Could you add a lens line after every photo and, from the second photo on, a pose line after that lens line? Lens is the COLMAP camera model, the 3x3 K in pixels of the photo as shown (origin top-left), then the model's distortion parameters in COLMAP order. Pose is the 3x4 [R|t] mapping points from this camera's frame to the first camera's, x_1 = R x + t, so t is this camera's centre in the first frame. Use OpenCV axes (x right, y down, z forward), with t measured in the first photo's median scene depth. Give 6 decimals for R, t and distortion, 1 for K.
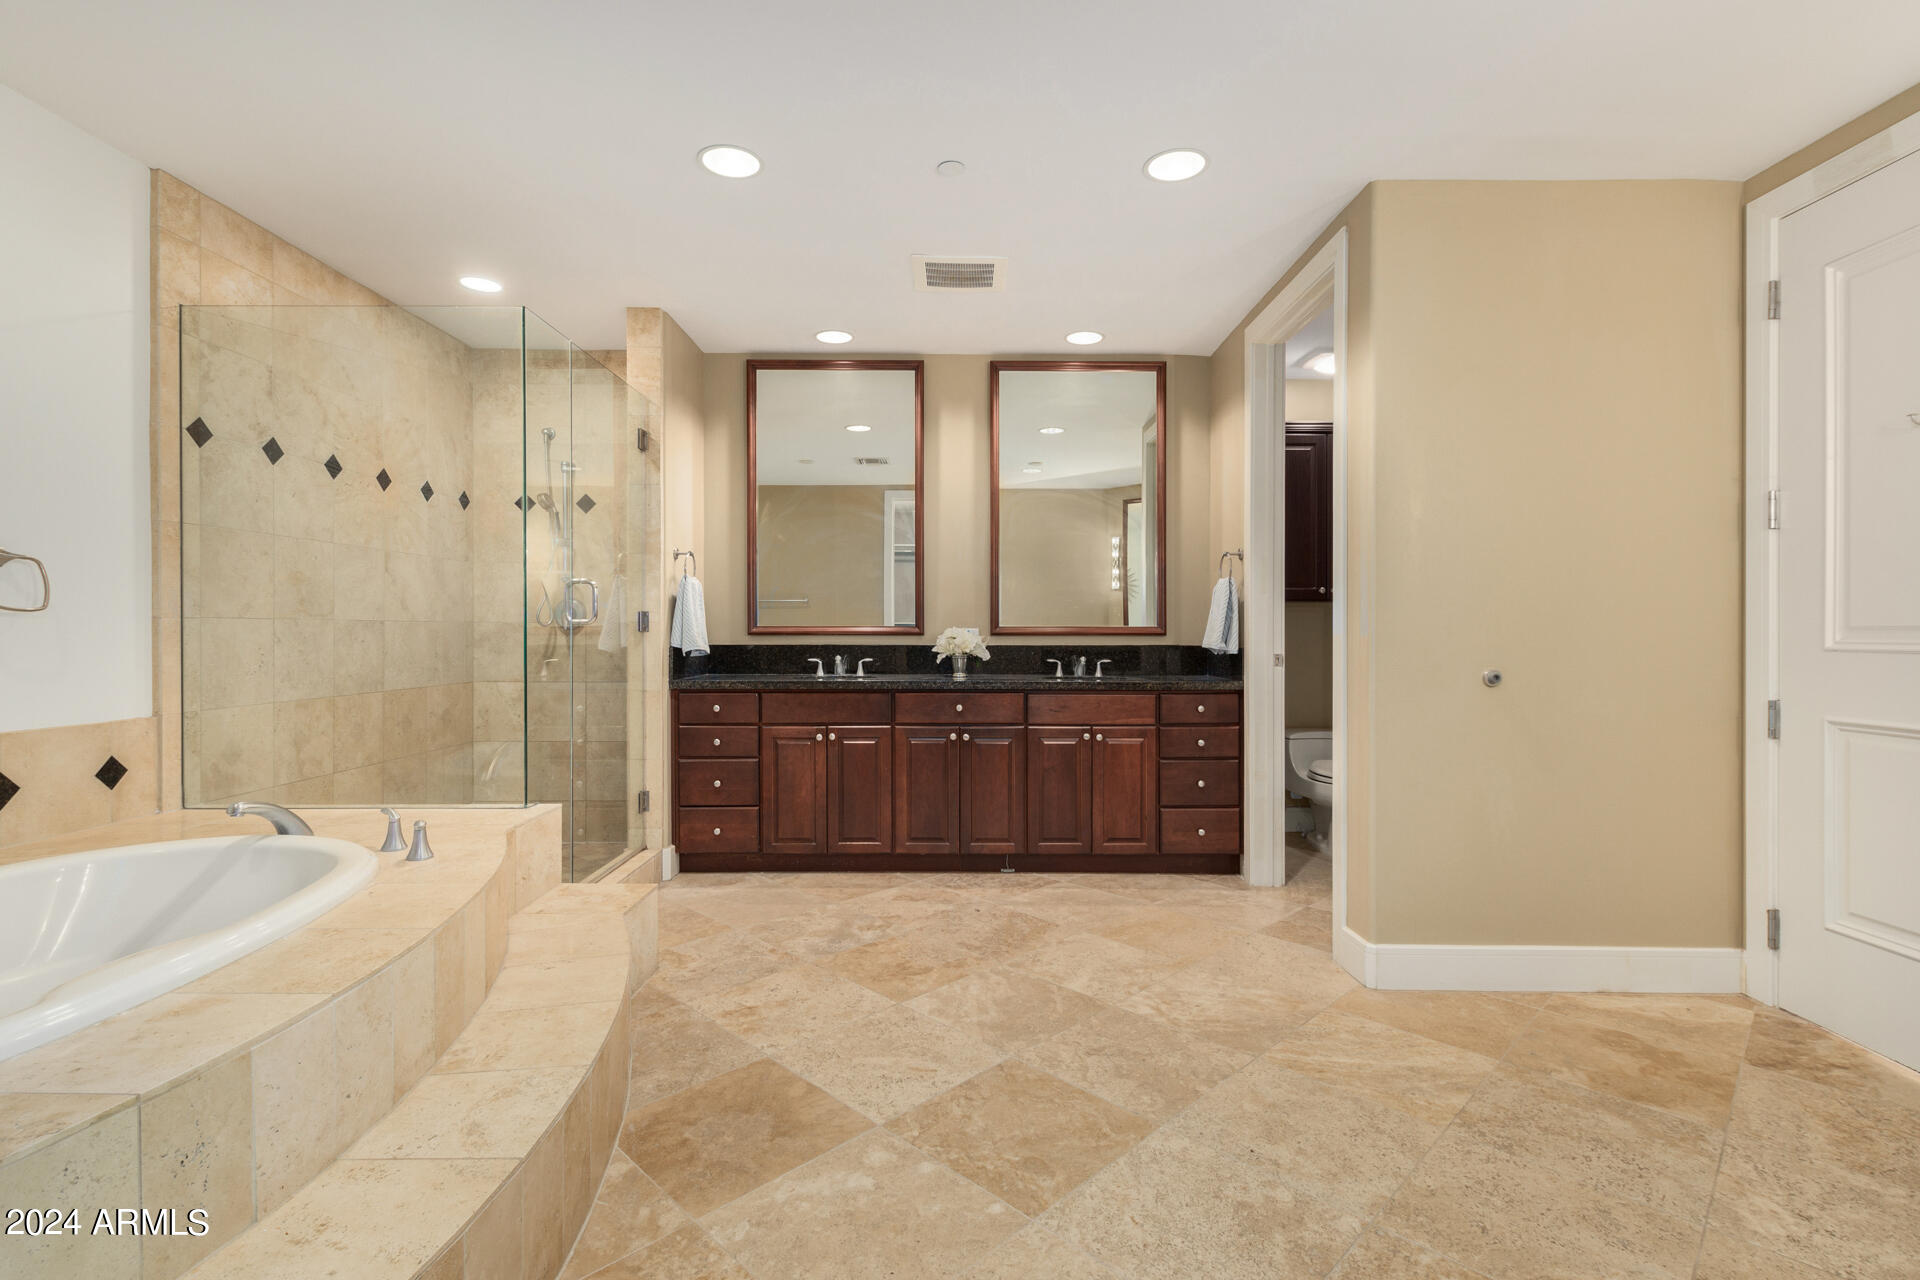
lens RADIAL K [[875.0, 0, 969.1], [0, 875.0, 630.0], [0, 0, 1]] dist [0.001962, -0.000485]
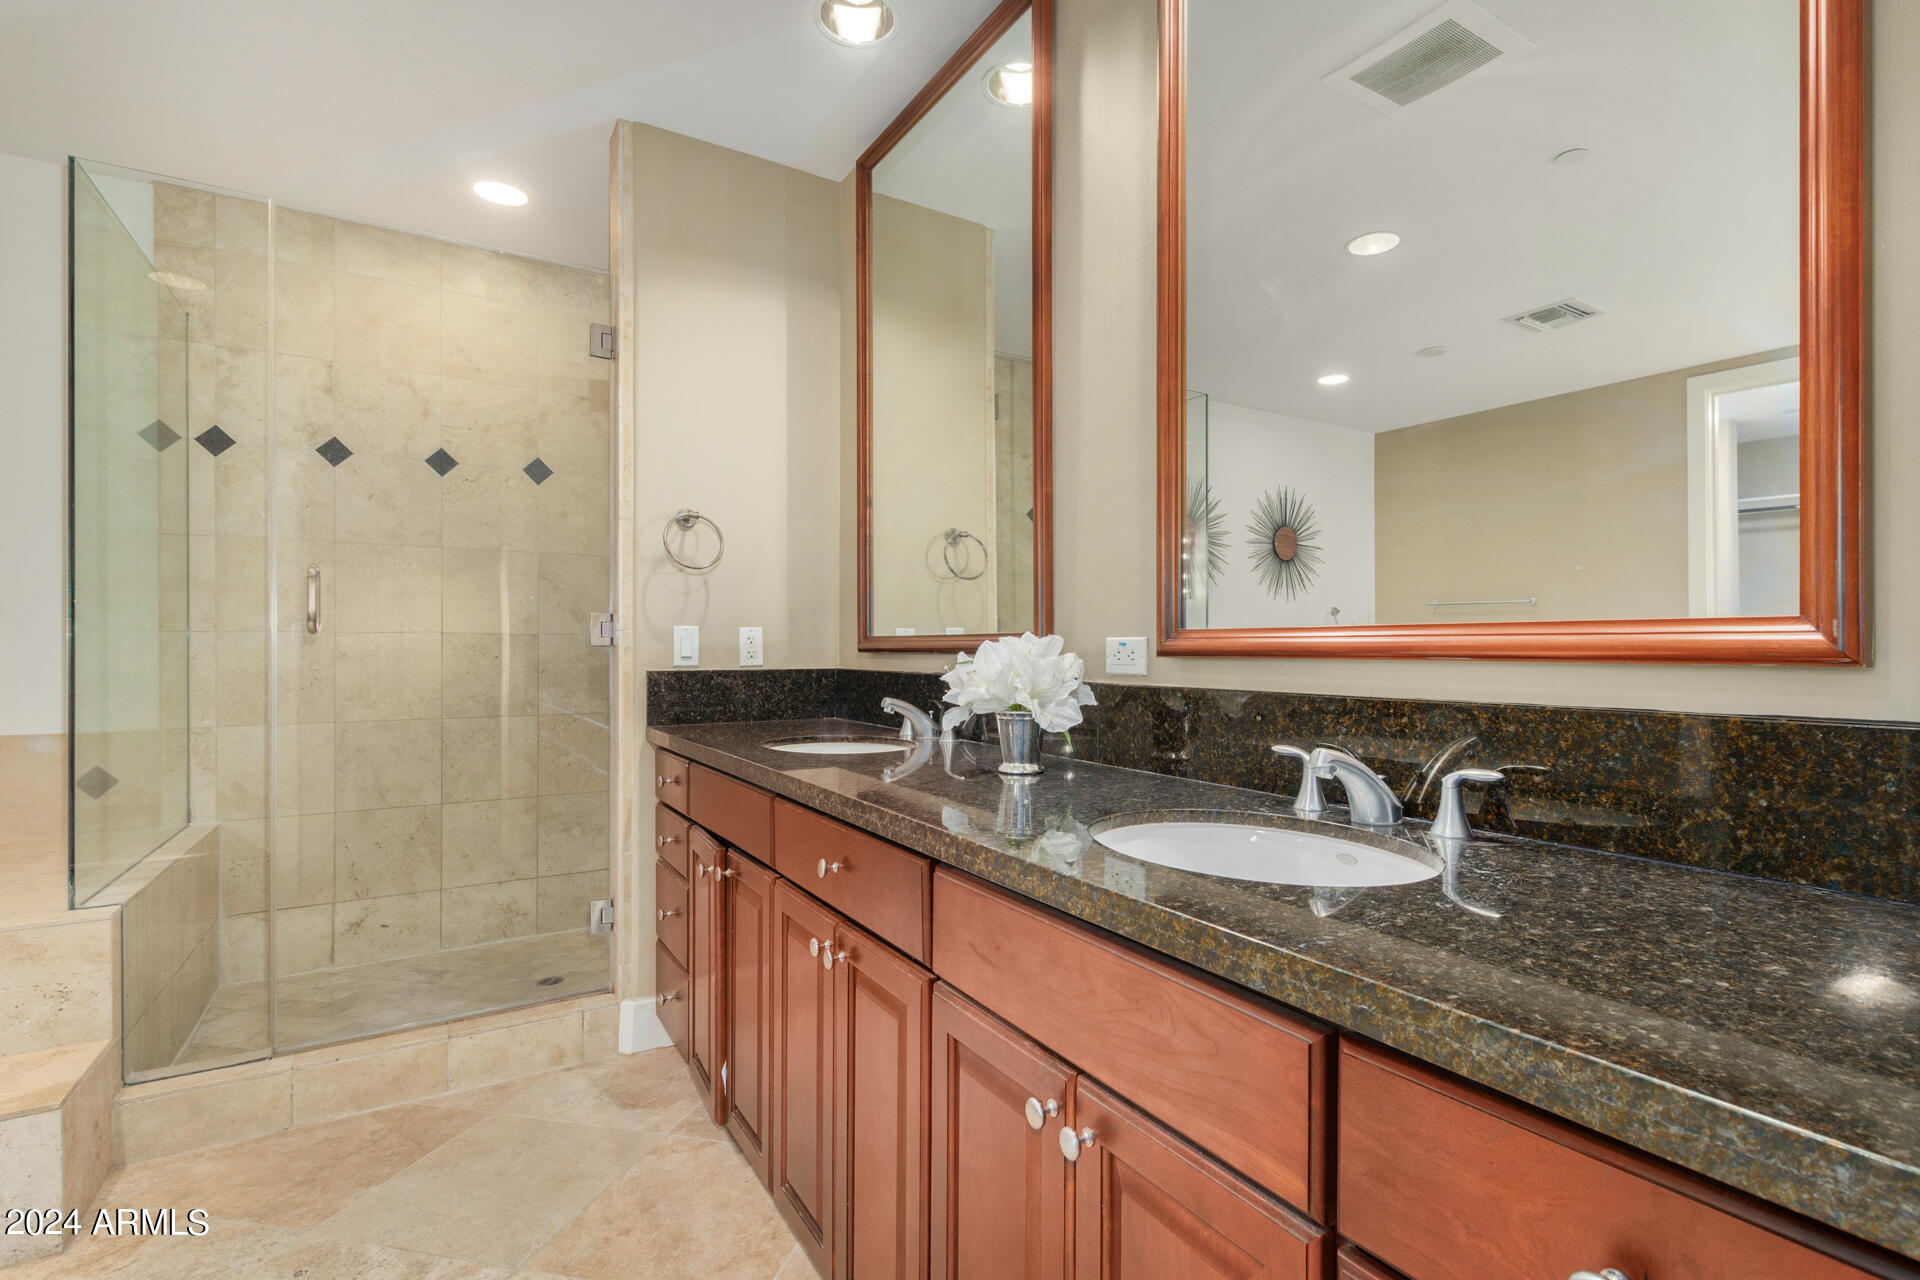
lens RADIAL K [[906.3, 0, 999.5], [0, 906.3, 645.8], [0, 0, 1]] dist [0.010758, -0.000399]
pose [[0.534850, -0.001349, -0.844946, 0.401366], [-0.000450, 0.999998, -0.001881, 0.003448], [0.844947, 0.001386, 0.534849, 1.075161]]
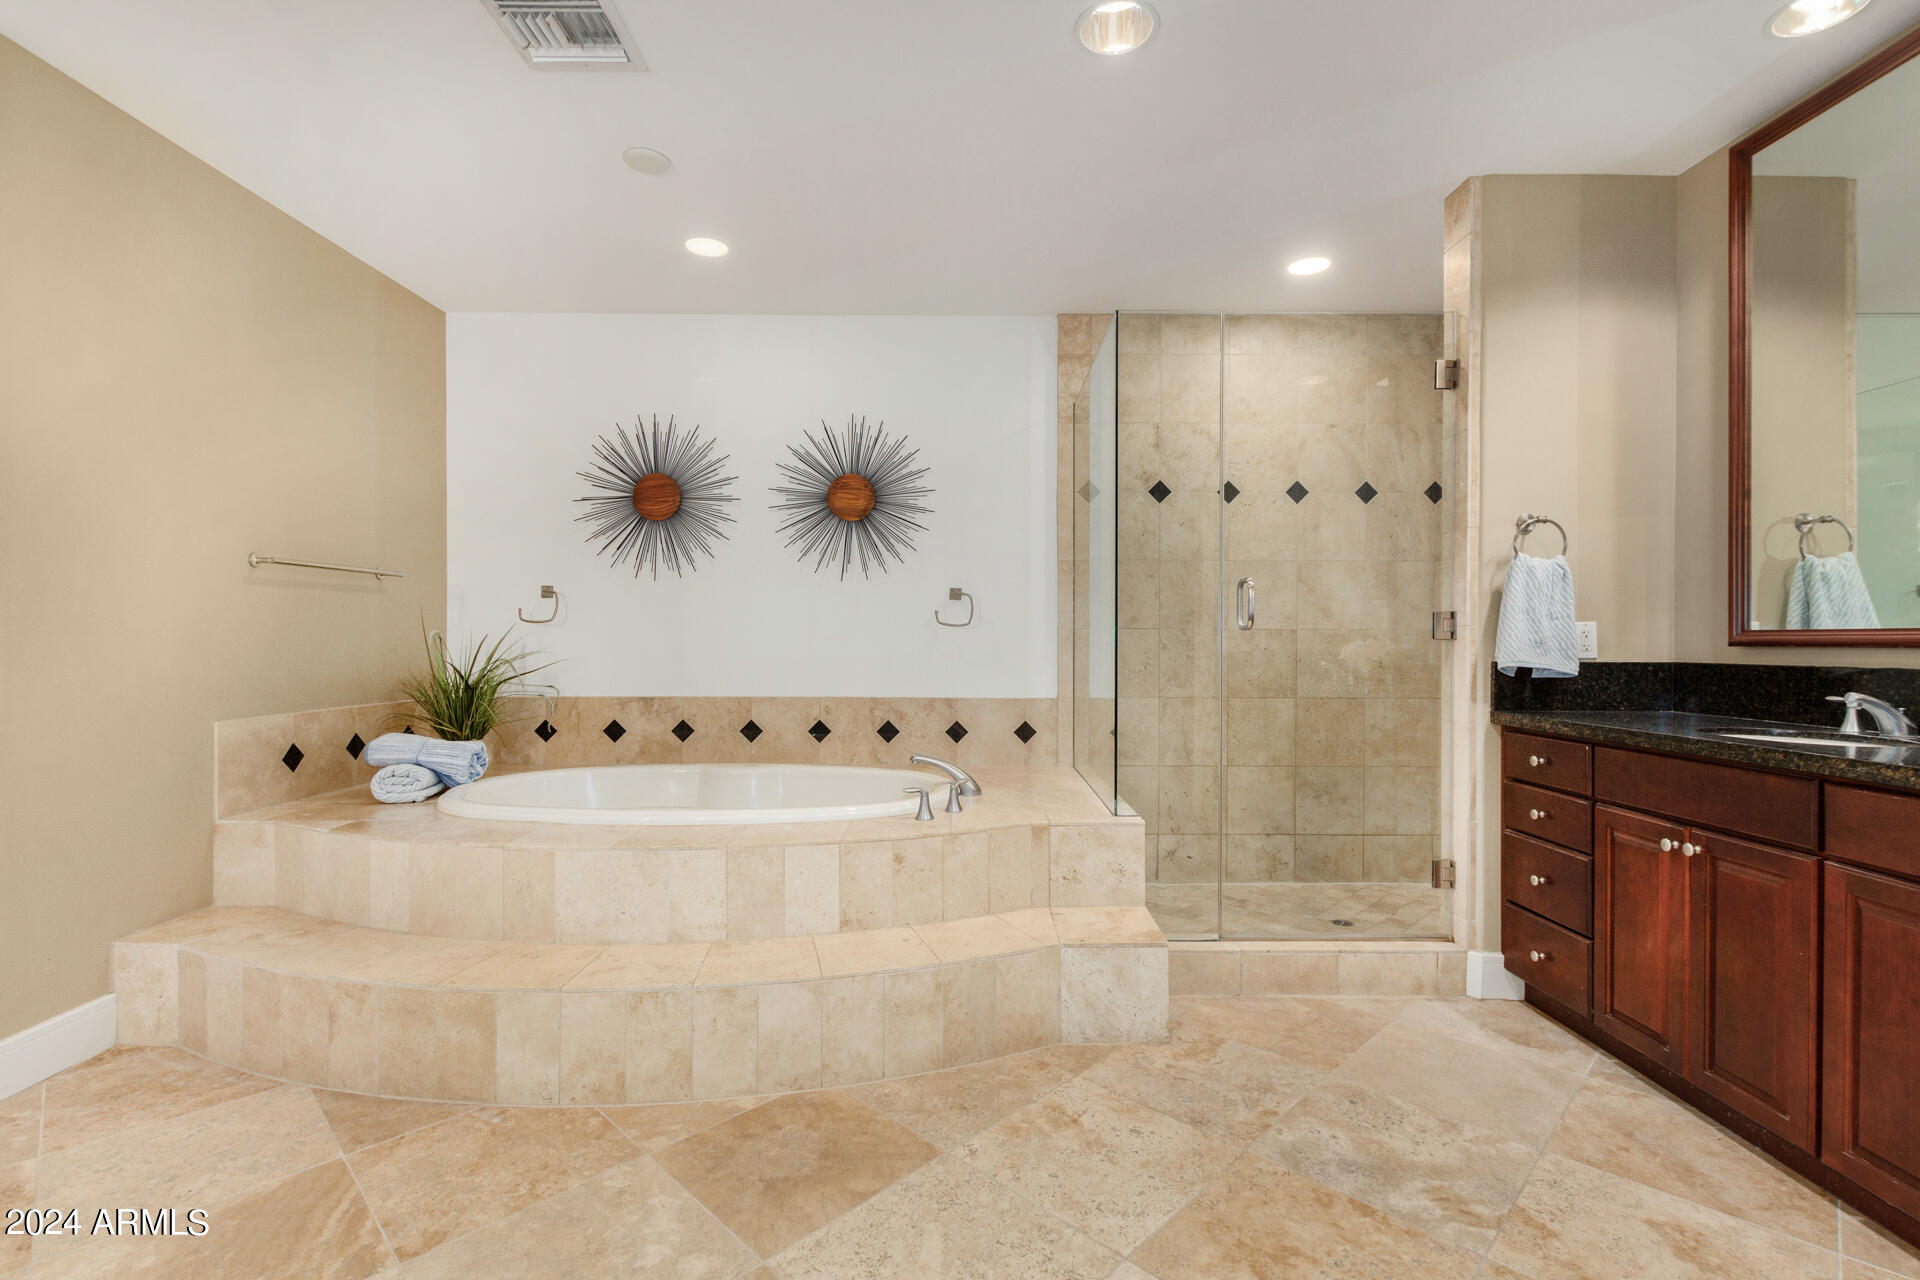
lens RADIAL K [[865.5, 0, 966.4], [0, 865.5, 641.7], [0, 0, 1]] dist [0.002850, -0.000154]
pose [[0.004139, 0.001422, -0.999990, 0.414757], [-0.002607, 0.999996, 0.001412, 0.004357], [0.999988, 0.002601, 0.004143, 0.722070]]
